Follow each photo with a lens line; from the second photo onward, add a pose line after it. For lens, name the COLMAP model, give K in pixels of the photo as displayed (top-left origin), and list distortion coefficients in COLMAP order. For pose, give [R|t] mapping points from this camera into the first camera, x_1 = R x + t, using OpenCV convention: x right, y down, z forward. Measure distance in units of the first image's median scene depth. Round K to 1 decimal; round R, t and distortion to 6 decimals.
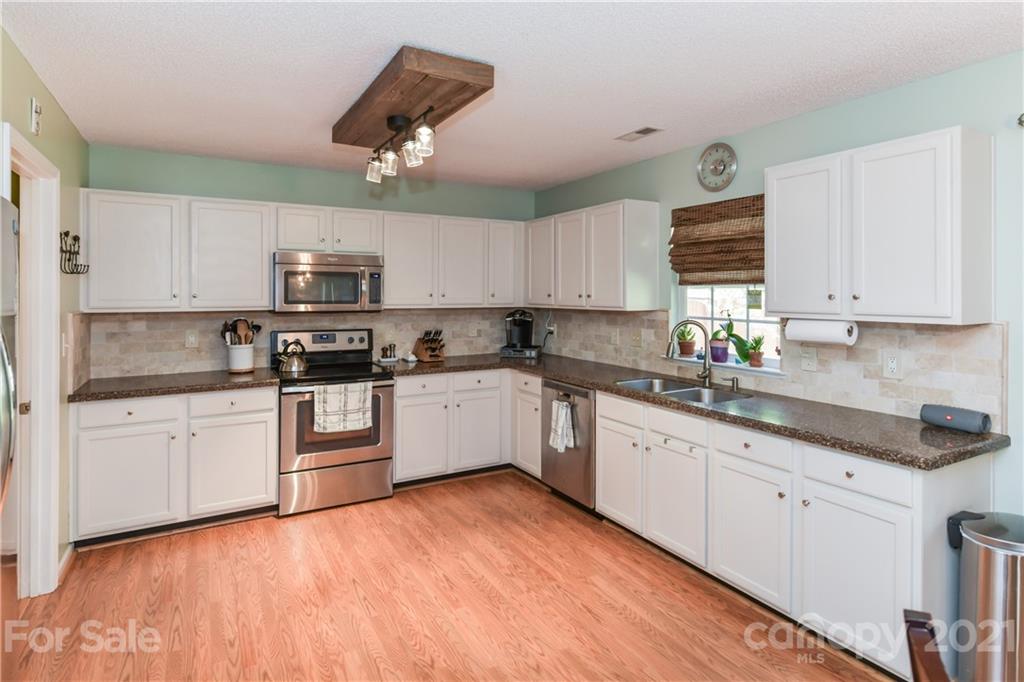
lens RADIAL K [[548.8, 0, 510.5], [0, 548.8, 291.3], [0, 0, 1]] dist [0.001824, 0.000524]
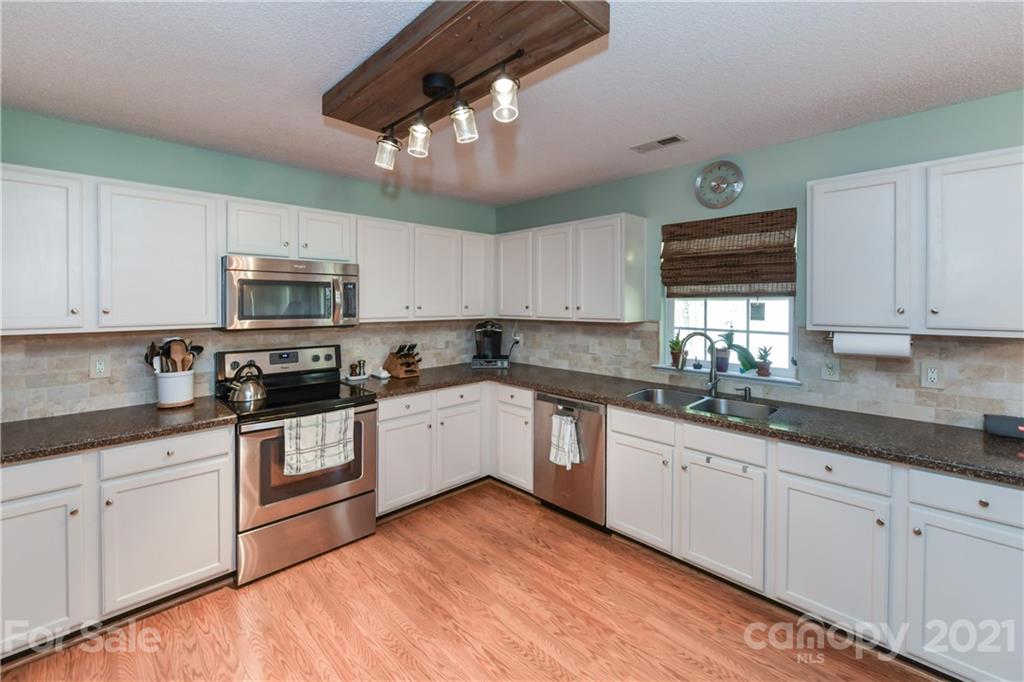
lens RADIAL K [[425.7, 0, 516.9], [0, 425.7, 305.0], [0, 0, 1]] dist [-0.001279, -0.000821]
pose [[0.964351, -0.002701, 0.264614, -0.190290], [0.000218, 0.999956, 0.009413, -0.004728], [-0.264628, -0.009020, 0.964308, 0.297420]]
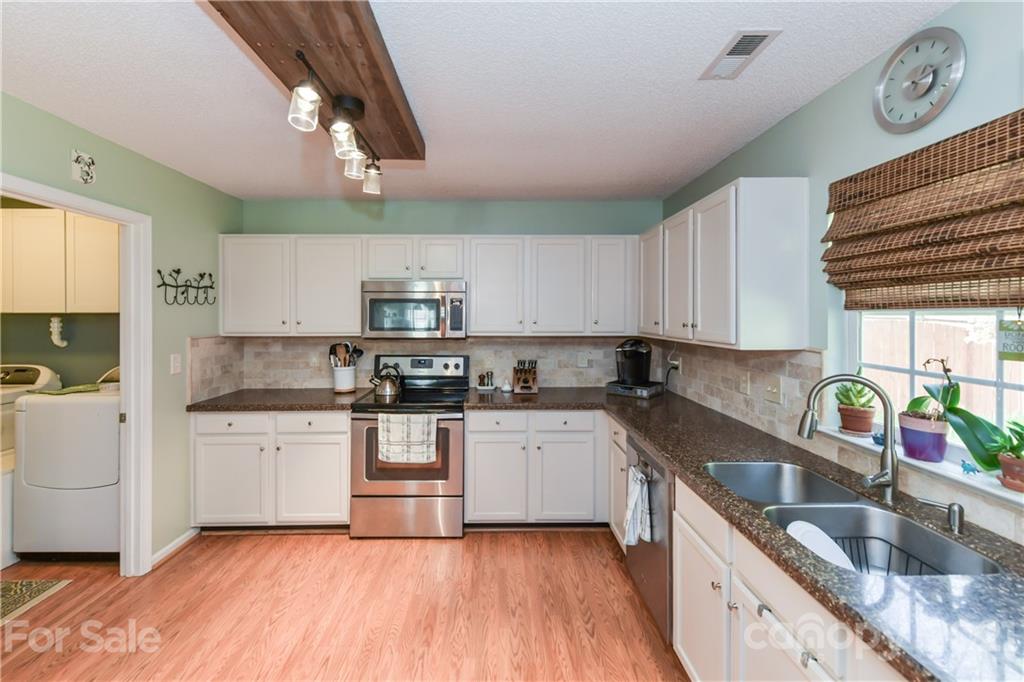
lens RADIAL K [[434.2, 0, 498.4], [0, 434.2, 315.6], [0, 0, 1]] dist [0.002656, -0.000449]
pose [[0.875897, -0.000392, -0.482497, 0.211358], [0.002358, 0.999991, 0.003469, -0.007451], [0.482492, -0.004176, 0.875891, 0.416351]]
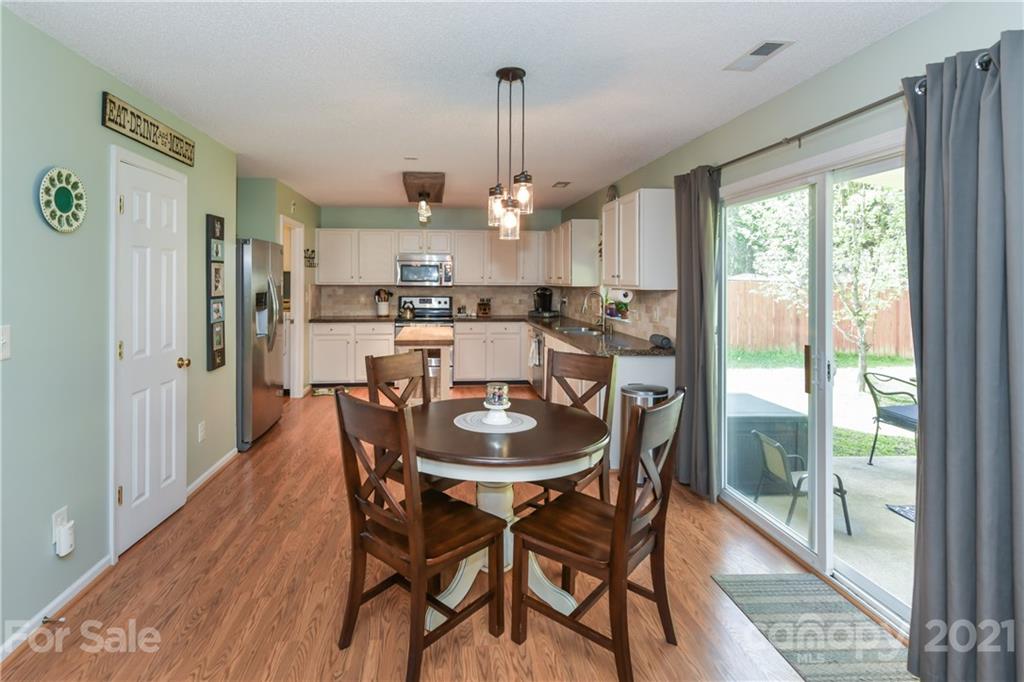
lens RADIAL K [[498.5, 0, 476.5], [0, 498.5, 277.0], [0, 0, 1]] dist [0.000310, -0.000338]
pose [[0.907336, 0.000789, -0.420405, 0.597567], [-0.002212, 0.999993, -0.002897, 0.012113], [0.420400, 0.003558, 0.907332, -0.505848]]
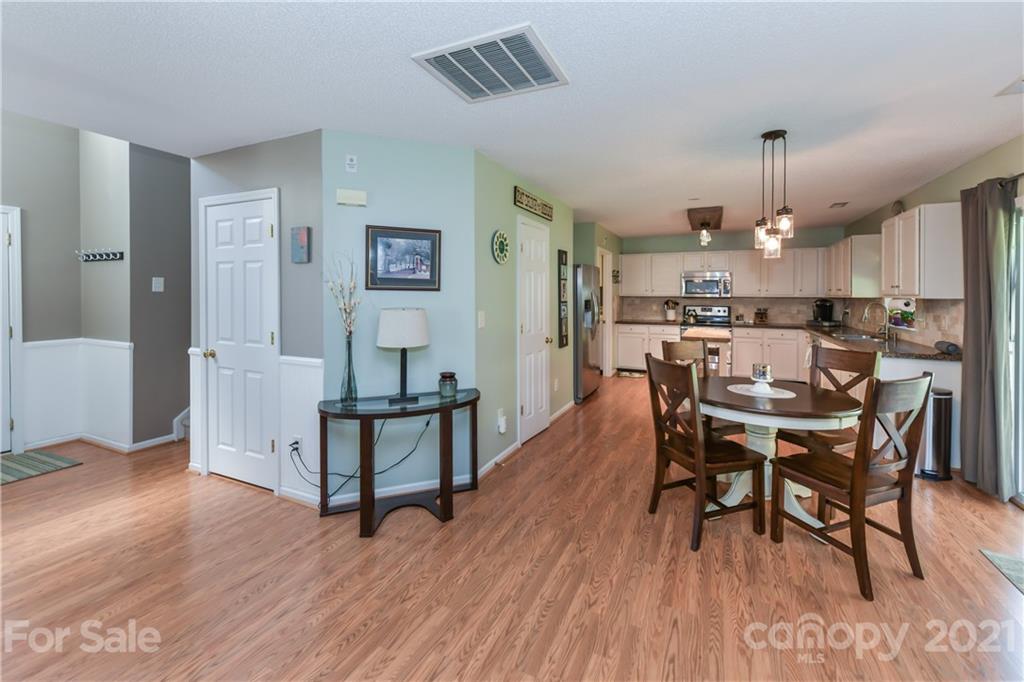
lens RADIAL K [[416.7, 0, 533.1], [0, 416.7, 295.4], [0, 0, 1]] dist [0.000441, -0.000319]
pose [[0.596414, 0.003202, -0.802671, 0.704241], [-0.000481, 0.999993, 0.003631, 0.025324], [0.802677, -0.001779, 0.596412, -0.680214]]
